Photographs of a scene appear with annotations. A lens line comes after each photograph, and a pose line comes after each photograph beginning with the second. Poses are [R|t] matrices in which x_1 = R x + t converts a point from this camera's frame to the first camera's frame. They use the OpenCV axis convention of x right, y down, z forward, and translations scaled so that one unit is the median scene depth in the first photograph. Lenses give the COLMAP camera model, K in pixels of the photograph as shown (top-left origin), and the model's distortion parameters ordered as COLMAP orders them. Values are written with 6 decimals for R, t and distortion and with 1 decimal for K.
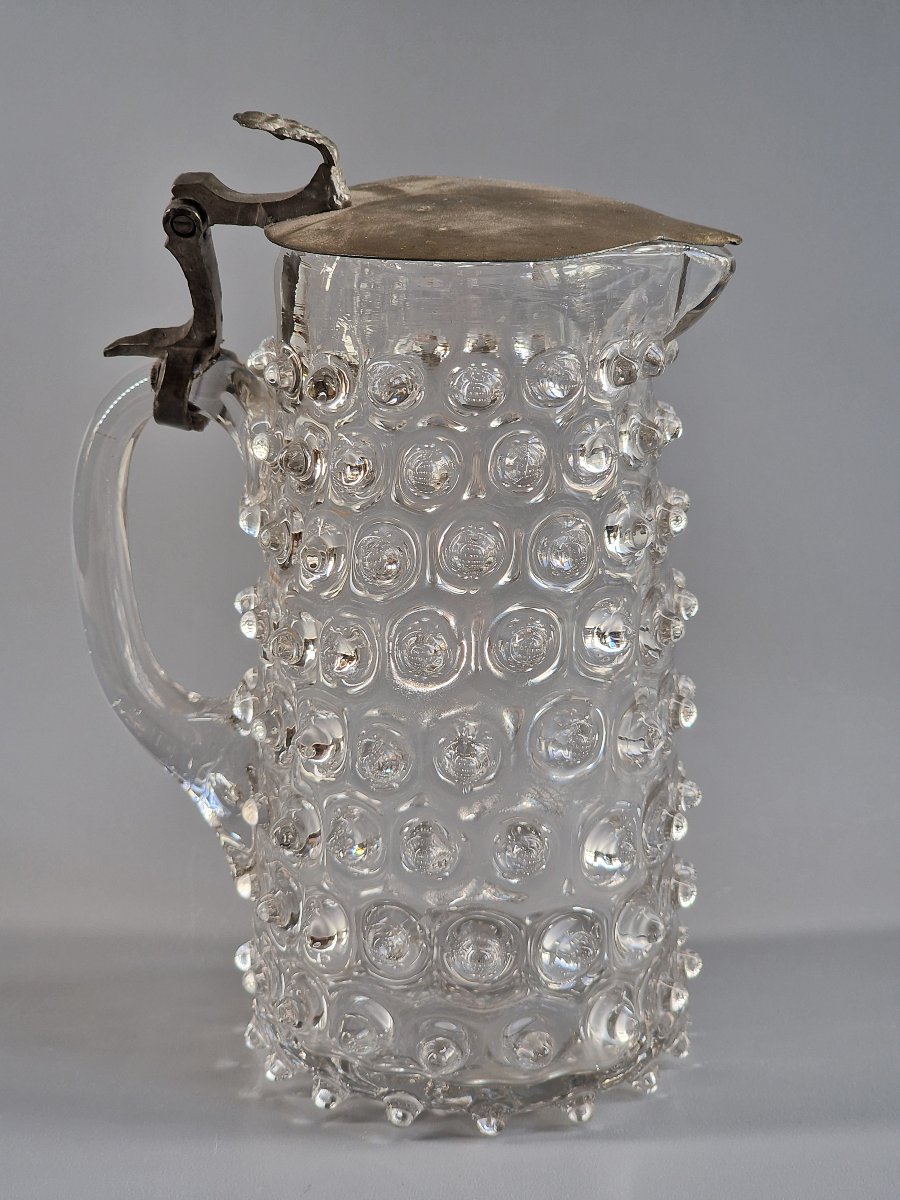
lens RADIAL K [[2453.1, 0, 449.6], [0, 2453.1, 634.2], [0, 0, 1]] dist [-0.746048, 12.951575]
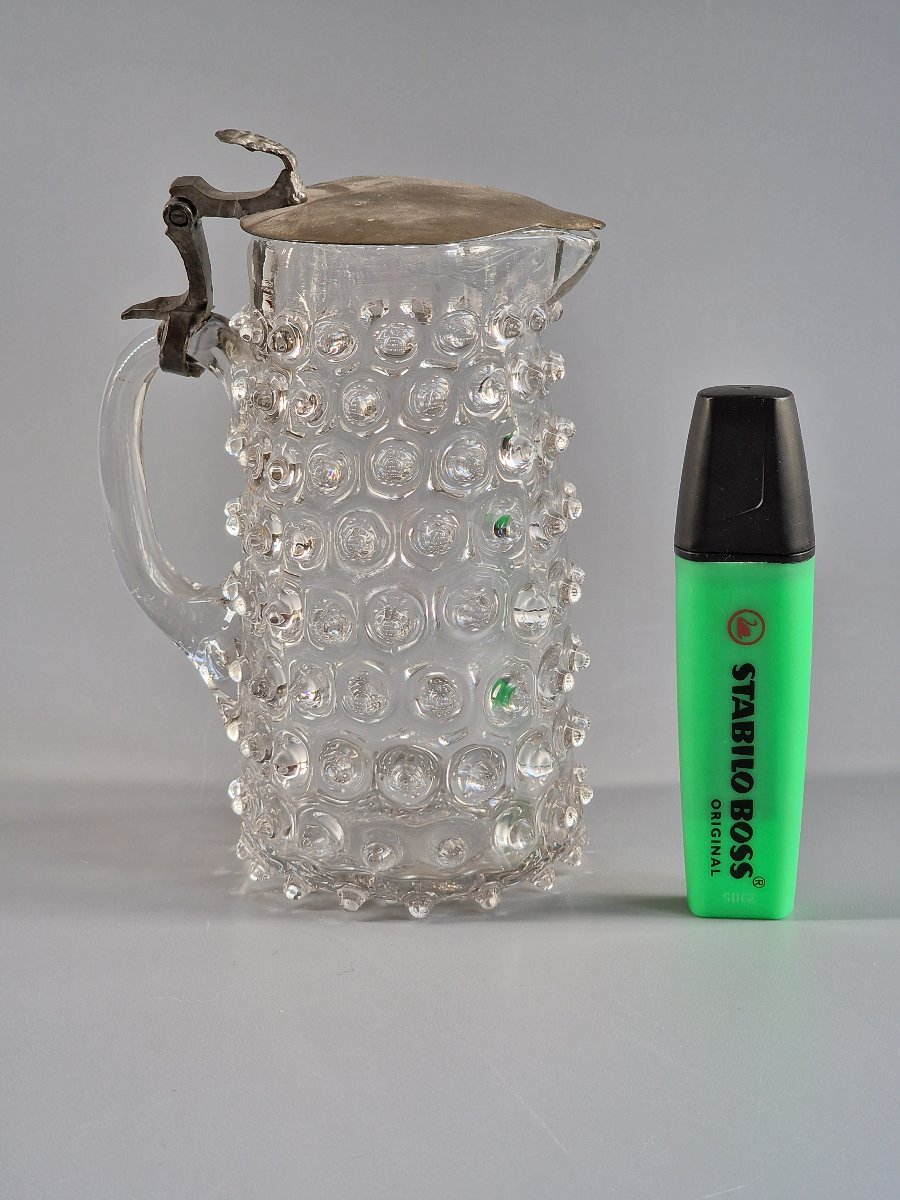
lens RADIAL K [[2453.1, 0, 449.6], [0, 2453.1, 634.2], [0, 0, 1]] dist [-0.746048, 12.951575]
pose [[0.999288, -0.003790, -0.037540, 0.082515], [0.004346, 0.999882, 0.014741, 0.035784], [0.037479, -0.014894, 0.999186, -0.294873]]
